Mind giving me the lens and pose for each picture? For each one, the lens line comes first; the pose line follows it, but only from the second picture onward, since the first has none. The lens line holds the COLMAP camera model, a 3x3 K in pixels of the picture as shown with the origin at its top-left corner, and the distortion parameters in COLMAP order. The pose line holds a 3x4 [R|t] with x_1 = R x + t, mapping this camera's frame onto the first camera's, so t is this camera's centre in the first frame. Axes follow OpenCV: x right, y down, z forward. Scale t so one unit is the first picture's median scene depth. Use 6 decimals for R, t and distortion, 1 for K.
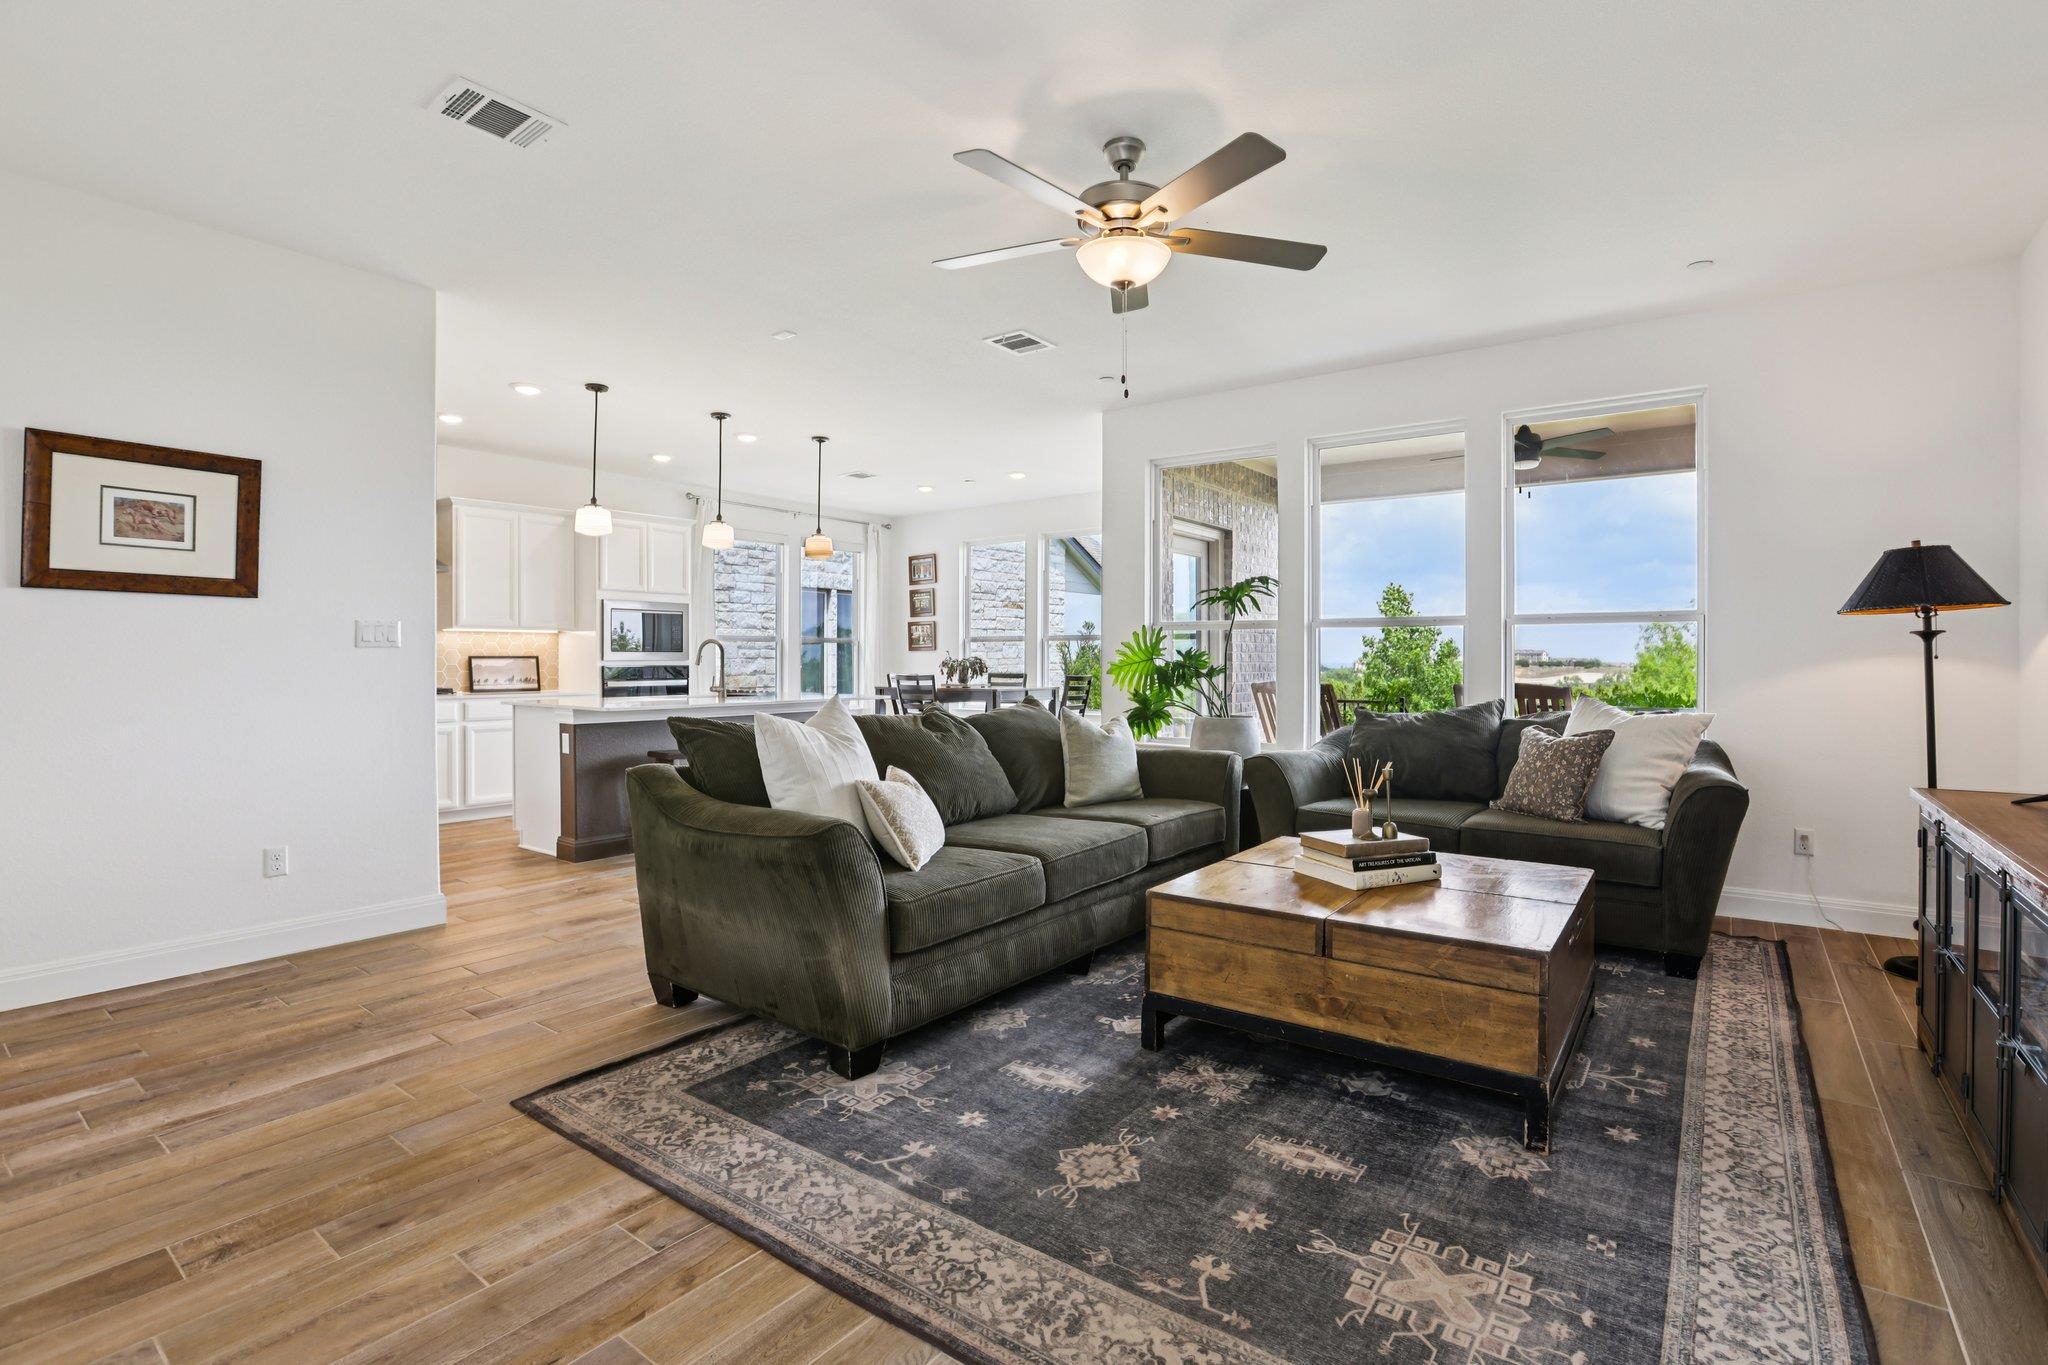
lens RADIAL K [[935.2, 0, 1048.8], [0, 935.2, 657.4], [0, 0, 1]] dist [-0.030643, 0.000318]
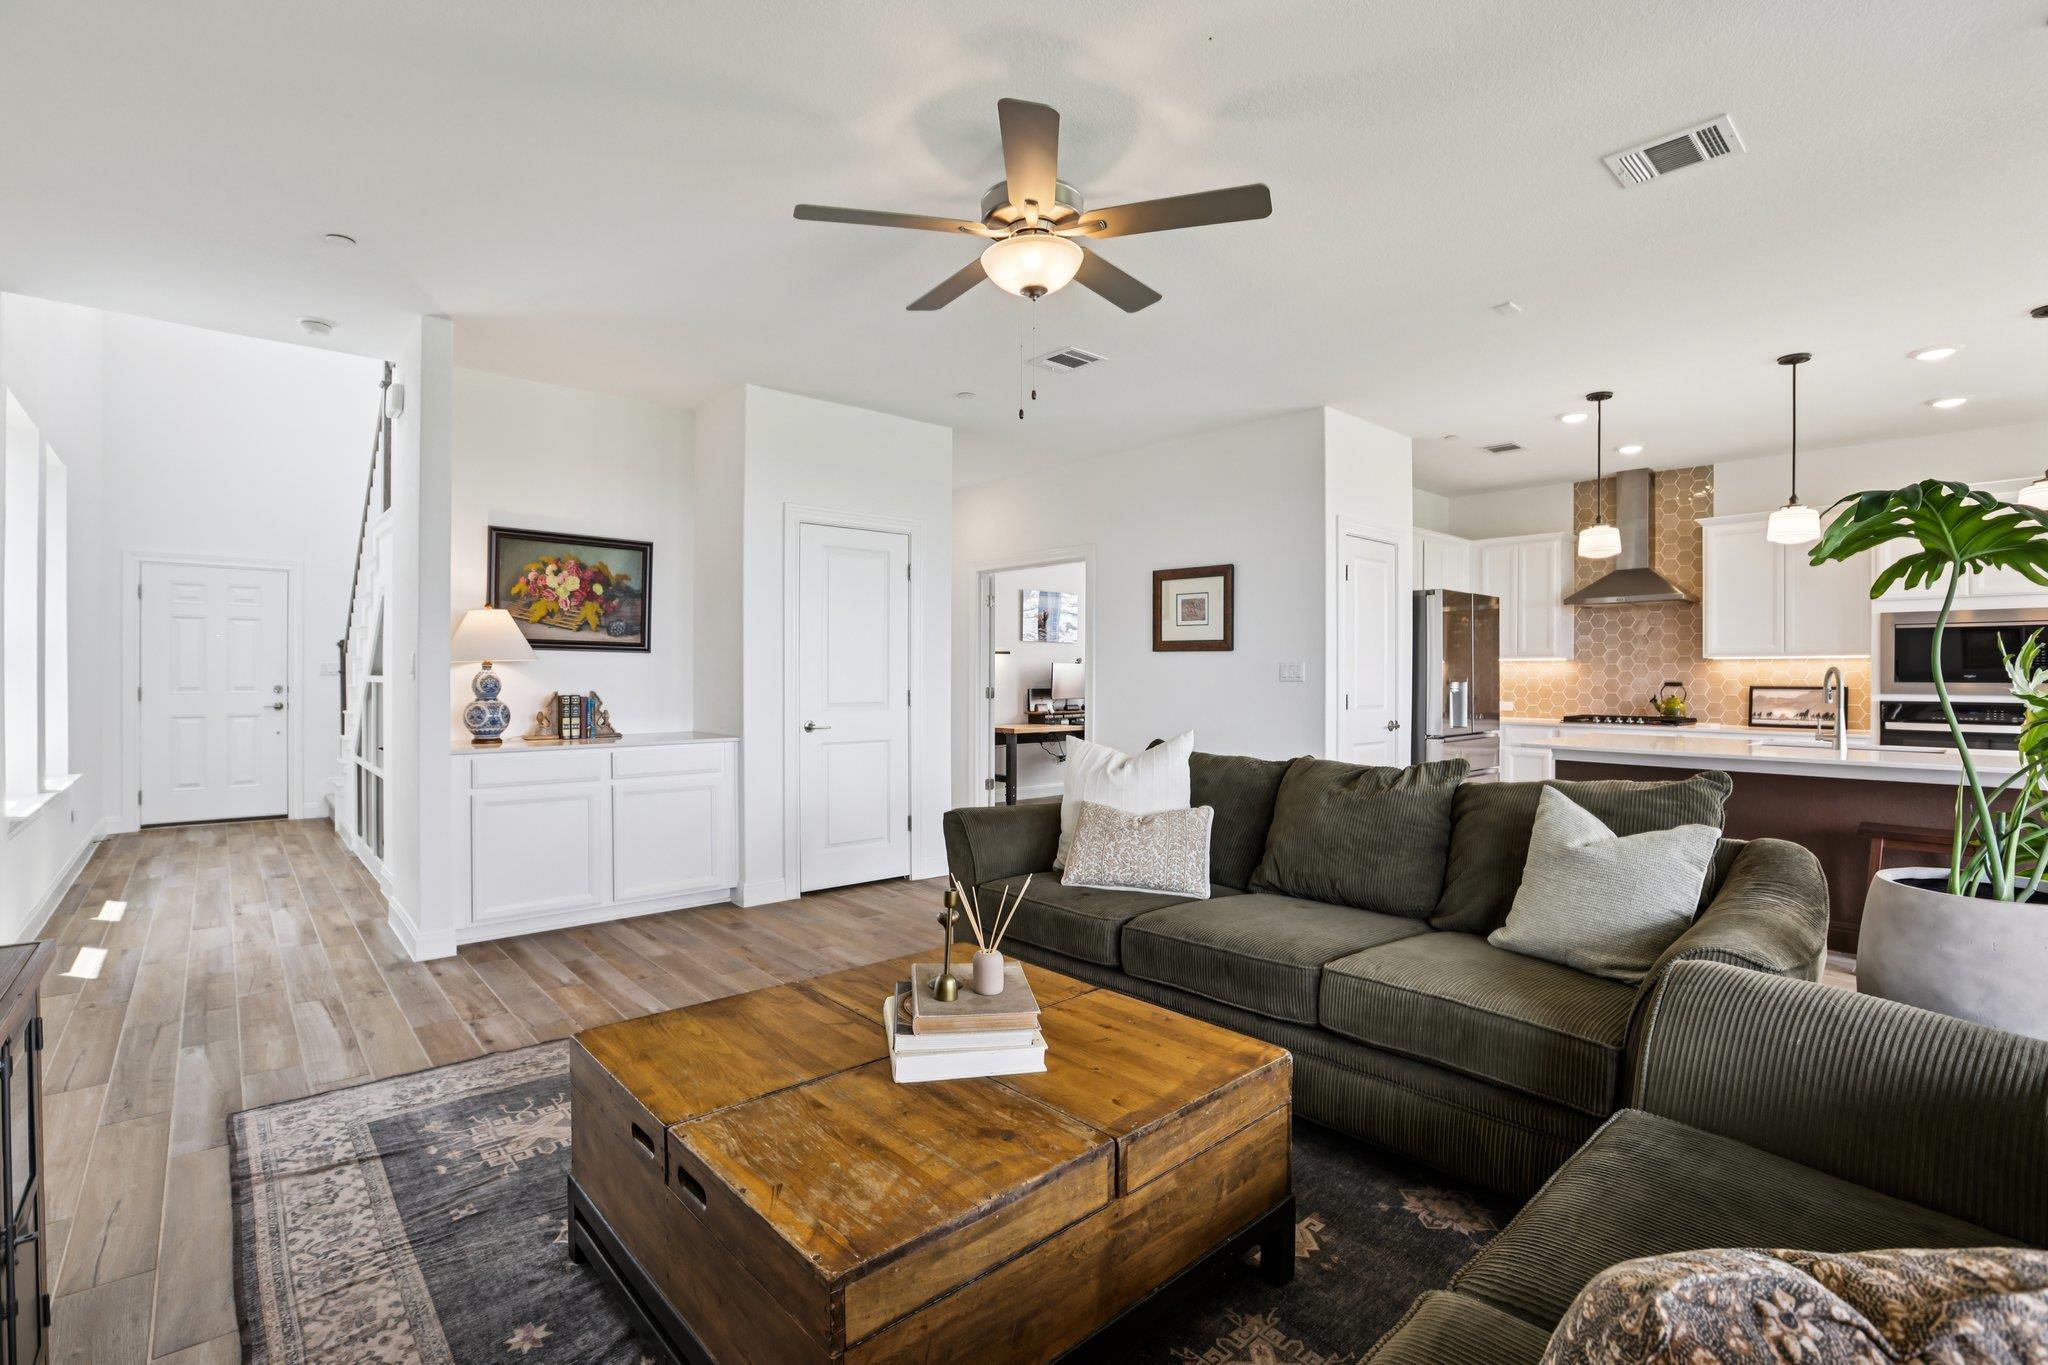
lens RADIAL K [[942.2, 0, 1024.0], [0, 942.2, 682.5], [0, 0, 1]] dist [-0.050371, 0.009575]
pose [[-0.217072, 0.006408, -0.976135, 0.500202], [-0.001852, 0.999974, 0.006977, -0.012614], [0.976154, 0.003322, -0.217055, 0.615871]]
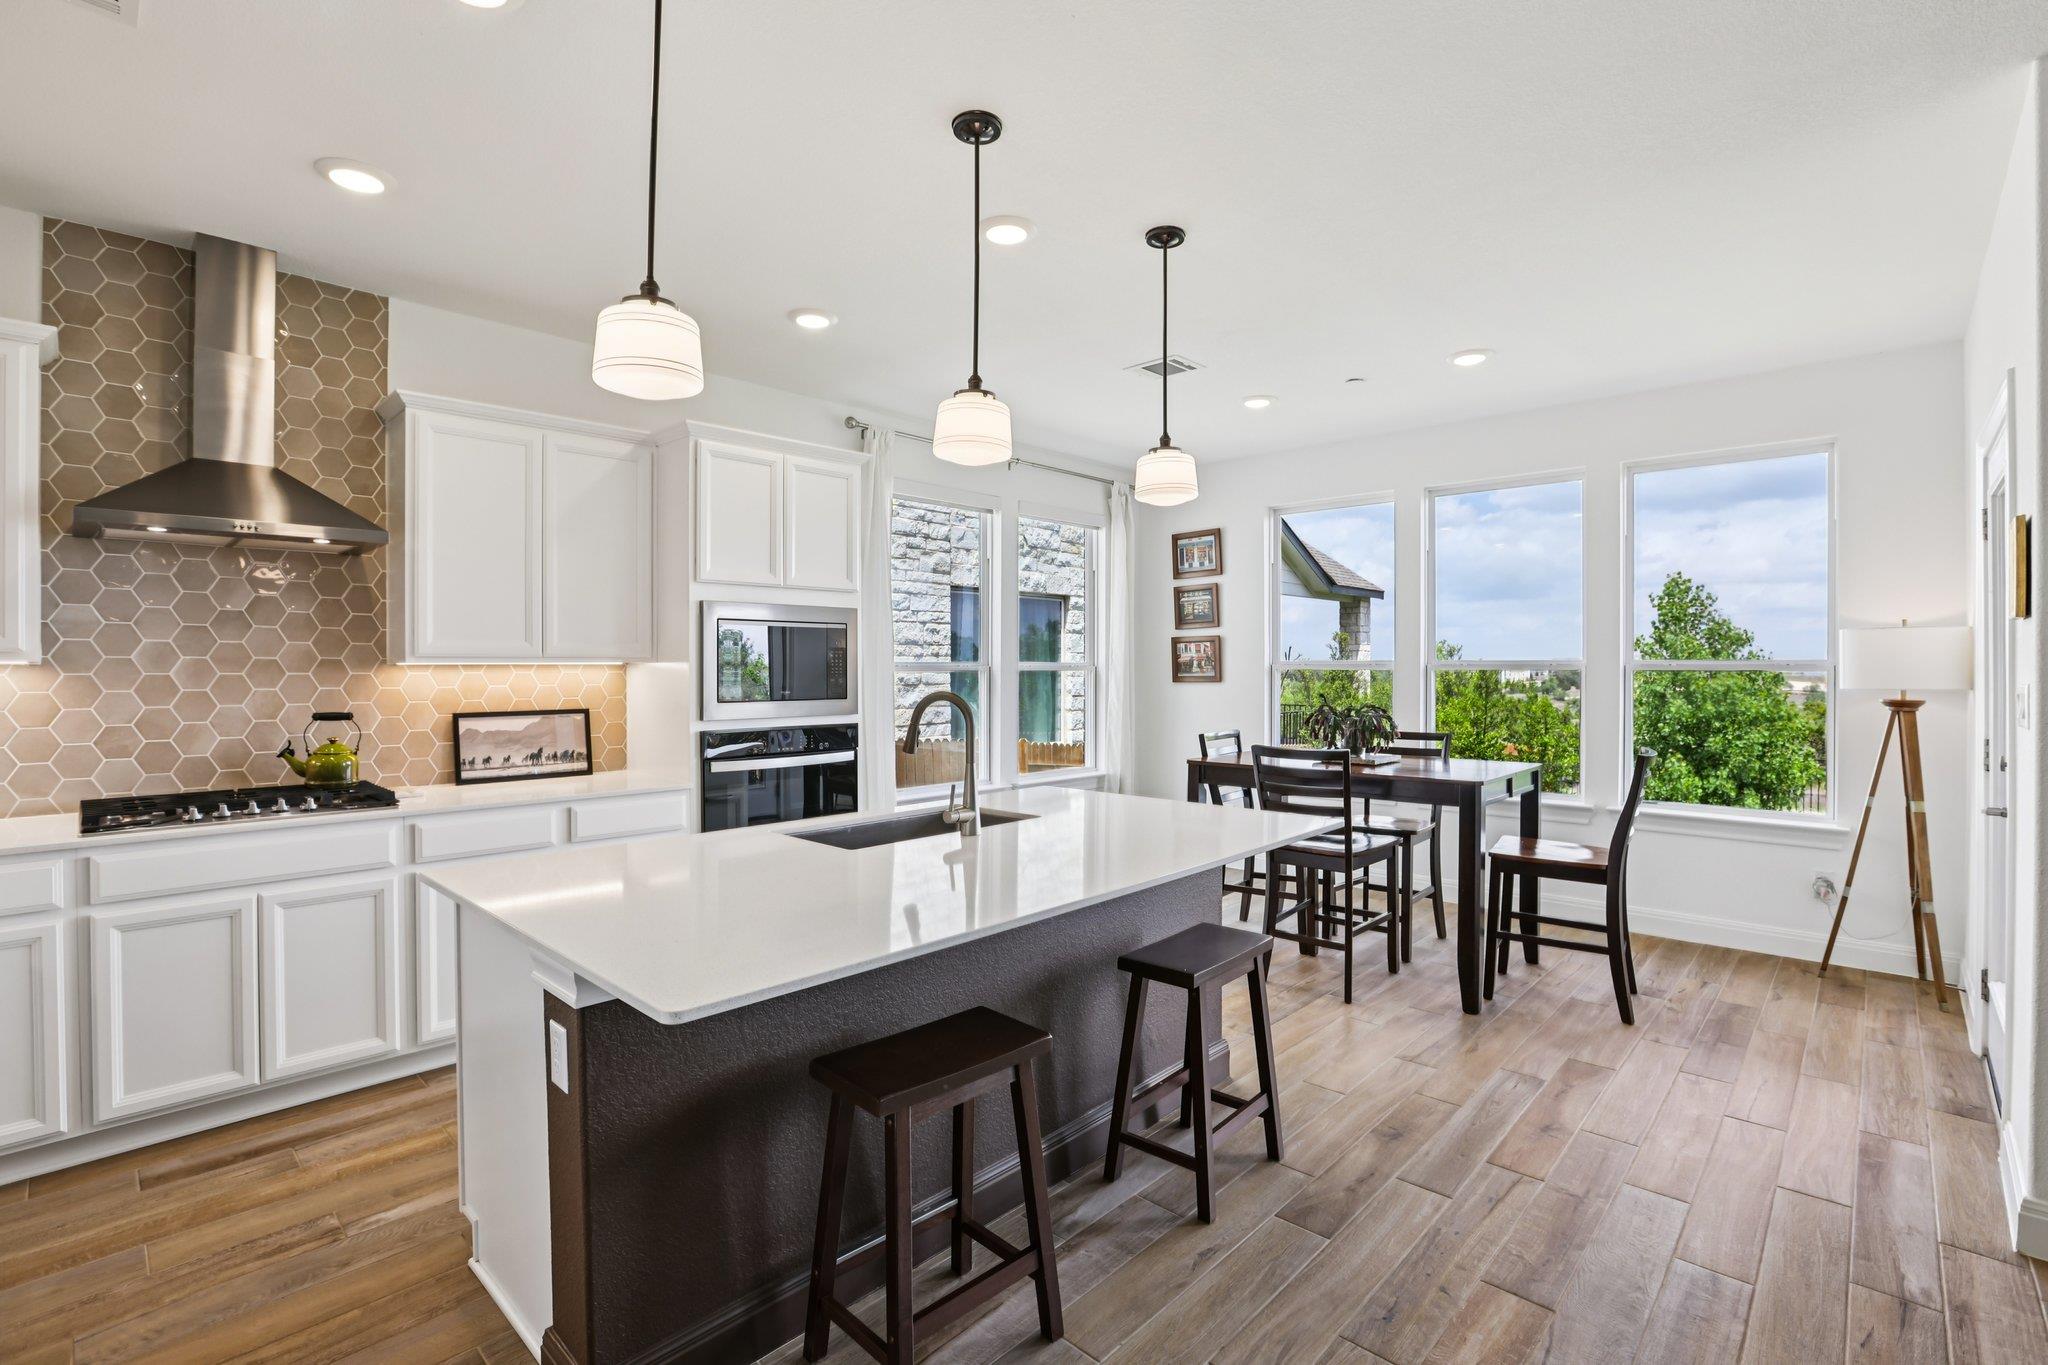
lens RADIAL K [[919.2, 0, 1027.1], [0, 919.2, 668.2], [0, 0, 1]] dist [-0.037409, 0.000427]
pose [[0.991535, 0.000570, -0.129842, -0.304443], [0.000041, 0.999989, 0.004704, -0.035705], [0.129843, -0.004670, 0.991524, 0.670834]]
